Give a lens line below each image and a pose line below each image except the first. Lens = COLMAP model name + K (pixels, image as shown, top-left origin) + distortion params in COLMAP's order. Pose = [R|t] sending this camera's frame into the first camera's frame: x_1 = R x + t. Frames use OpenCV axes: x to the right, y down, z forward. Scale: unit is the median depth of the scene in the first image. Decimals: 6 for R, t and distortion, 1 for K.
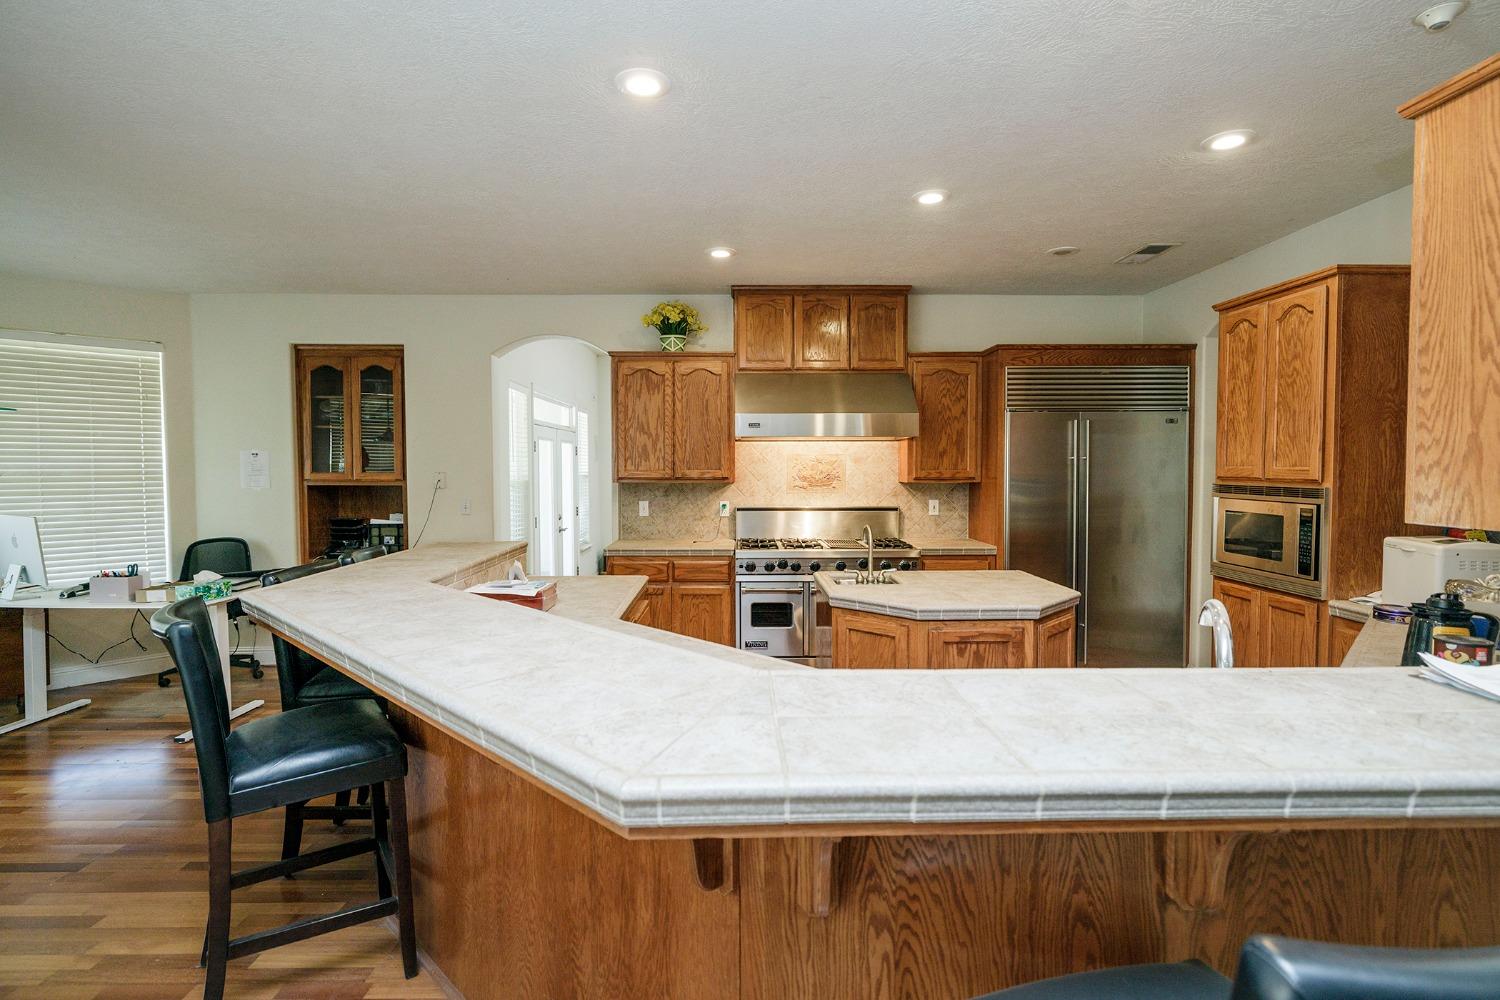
lens RADIAL K [[730.4, 0, 749.7], [0, 730.4, 495.7], [0, 0, 1]] dist [0.000142, -0.000430]
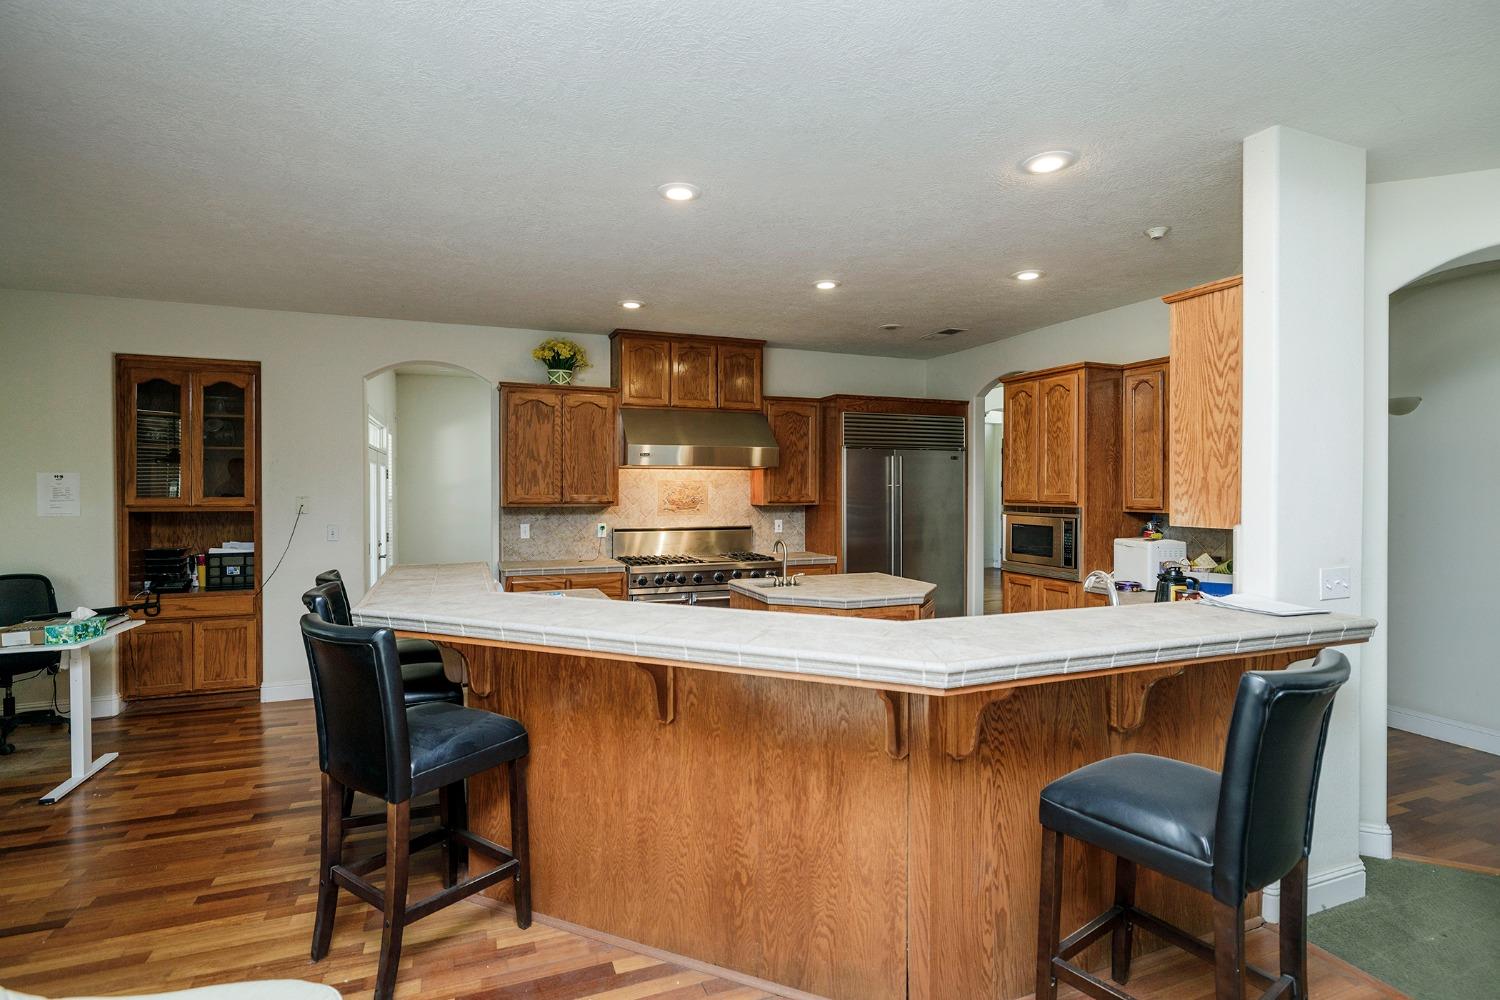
lens RADIAL K [[730.4, 0, 751.1], [0, 730.4, 497.8], [0, 0, 1]] dist [0.000142, -0.000430]
pose [[0.935539, -0.001437, 0.353220, -0.236576], [0.011720, 0.999567, -0.026974, 0.001722], [-0.353028, 0.029375, 0.935152, -0.107814]]
